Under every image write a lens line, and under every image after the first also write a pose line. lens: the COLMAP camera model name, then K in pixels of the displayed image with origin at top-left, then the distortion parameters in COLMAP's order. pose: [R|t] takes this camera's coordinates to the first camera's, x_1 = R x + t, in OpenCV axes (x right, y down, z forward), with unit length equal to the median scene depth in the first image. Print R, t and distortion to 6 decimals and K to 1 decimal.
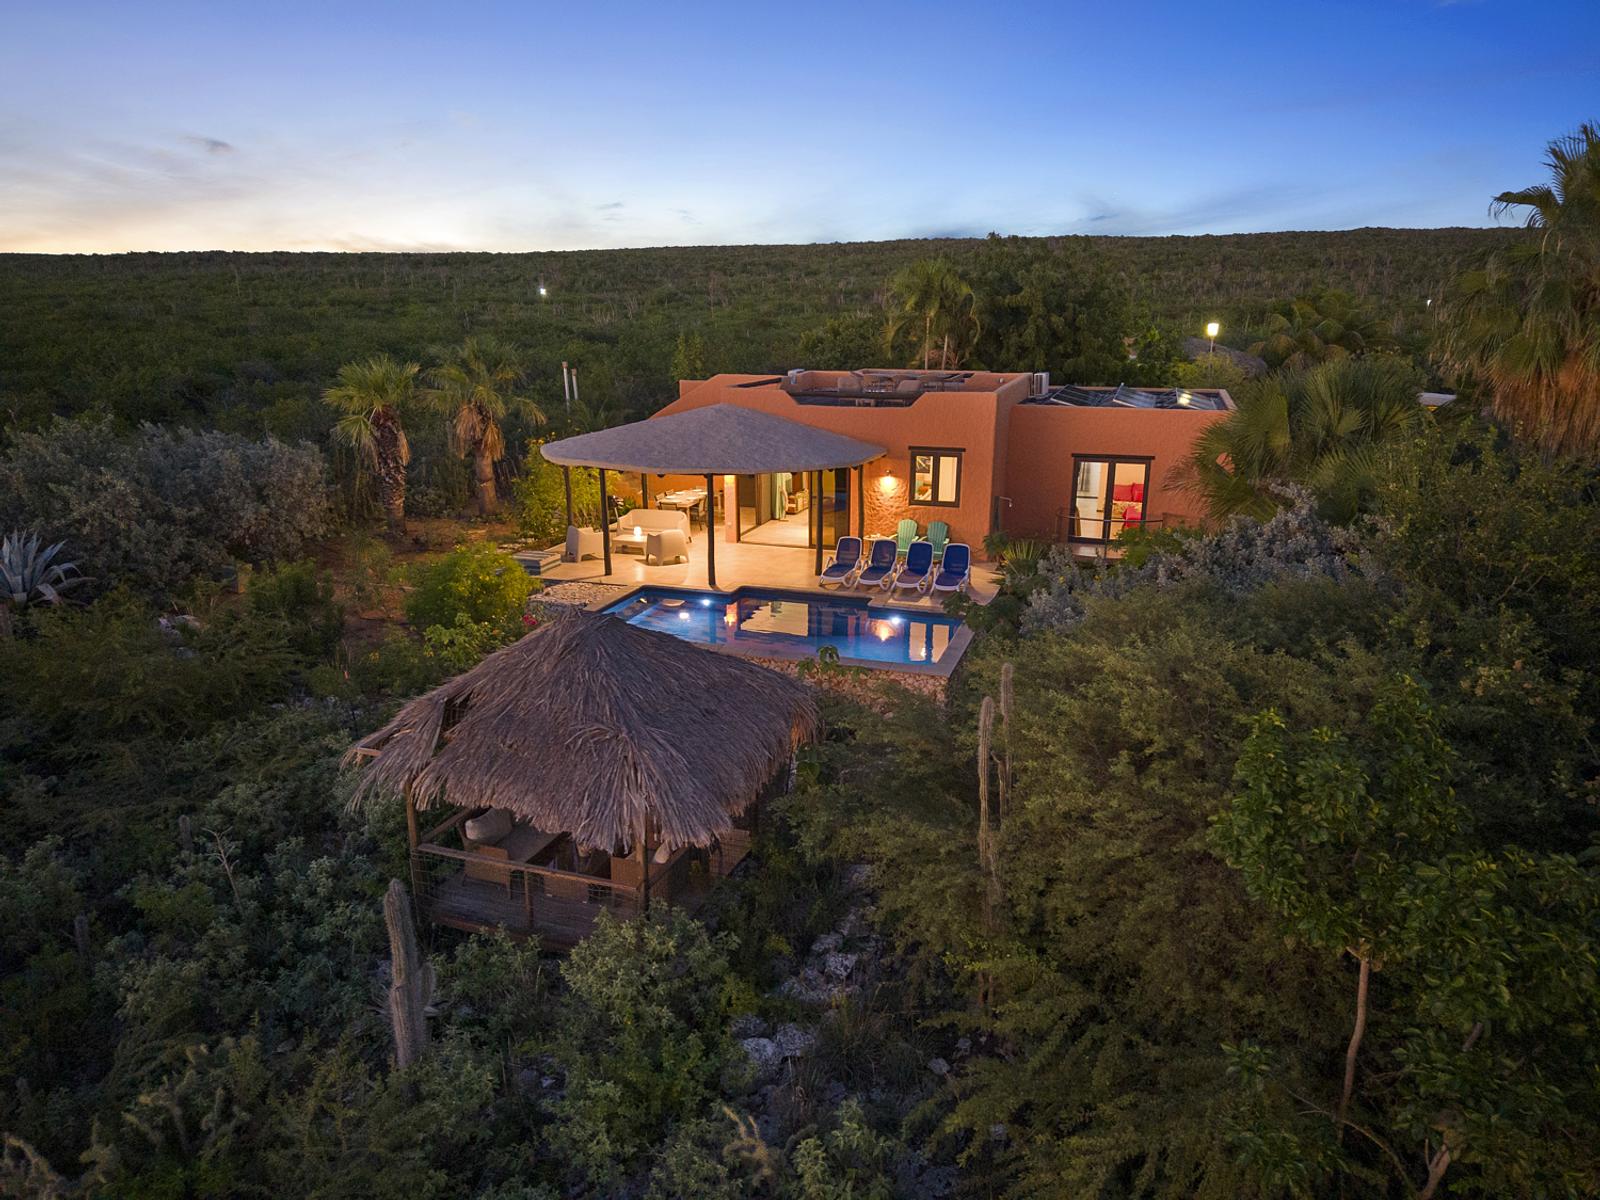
lens RADIAL K [[1058.4, 0, 800.0], [0, 1058.4, 600.0], [0, 0, 1]] dist [0.004338, -0.003518]
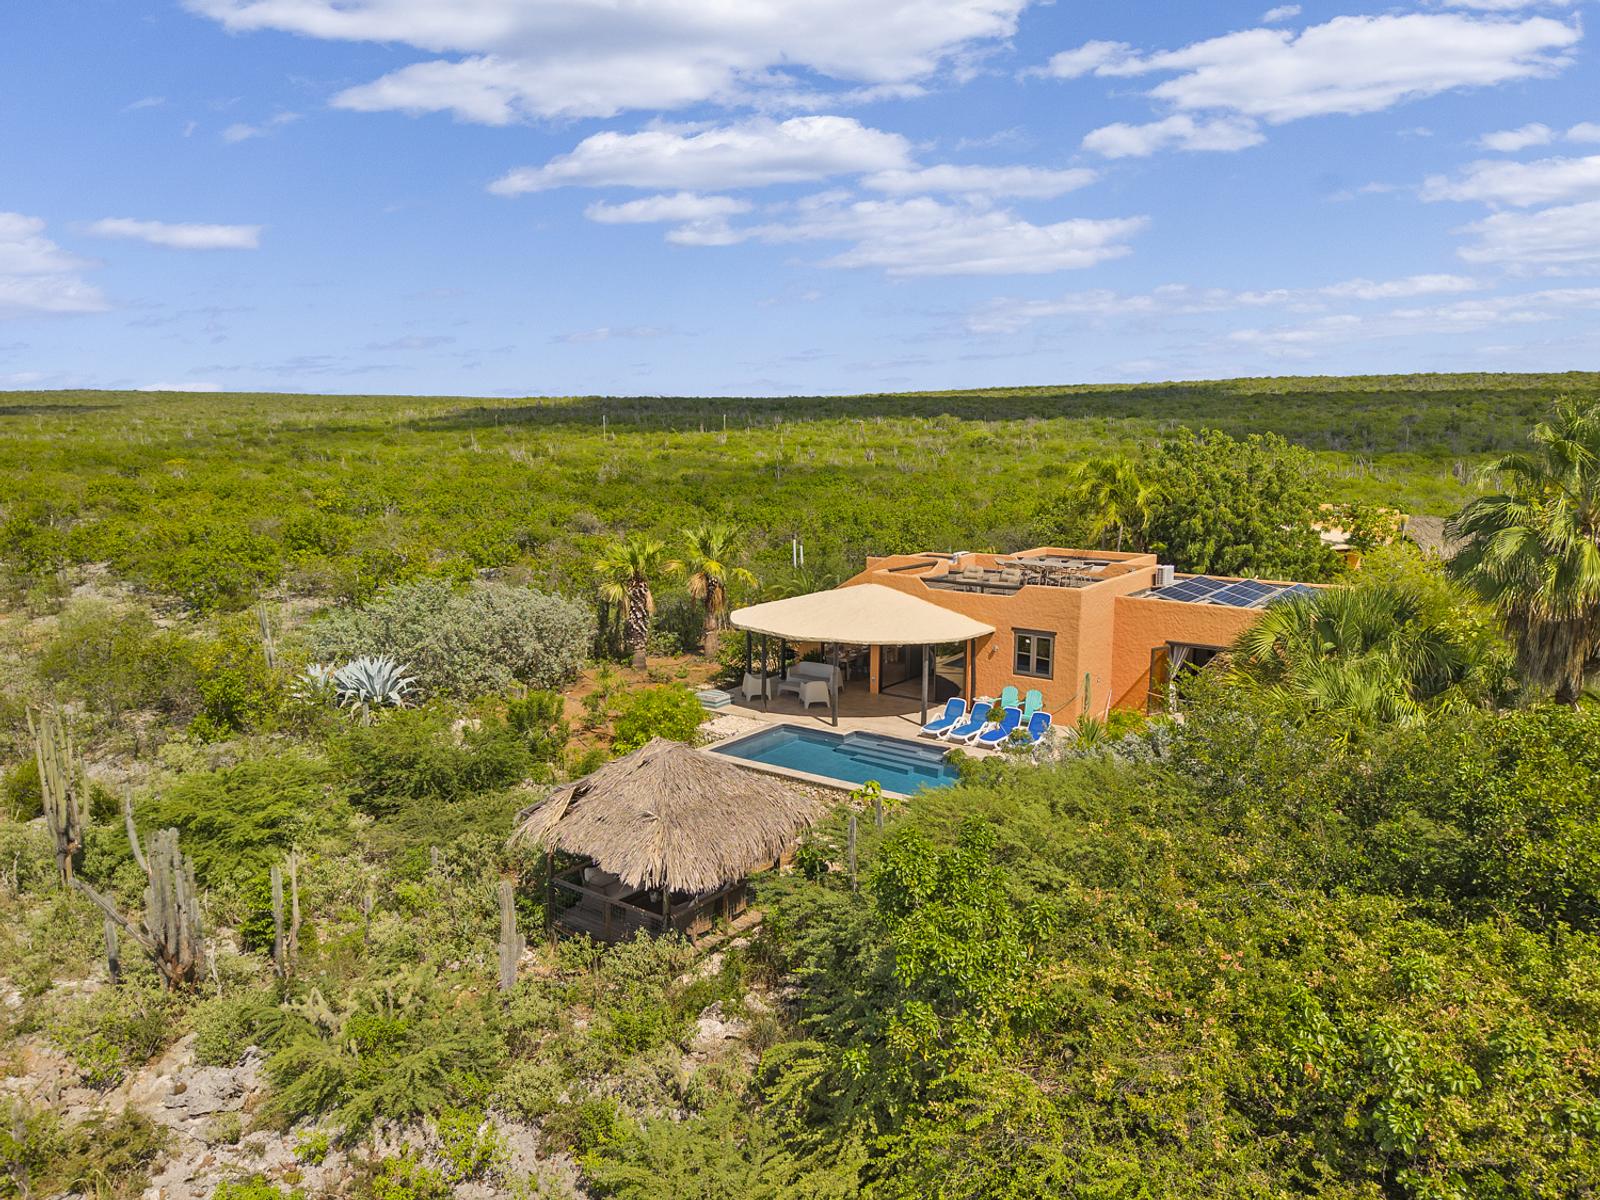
lens RADIAL K [[1100.5, 0, 800.0], [0, 1100.5, 600.0], [0, 0, 1]] dist [0.000636, -0.000712]
pose [[0.951421, 0.043834, -0.304758, 0.296758], [-0.081194, 0.990497, -0.111014, -0.016755], [0.296996, 0.130366, 0.945938, -0.311193]]
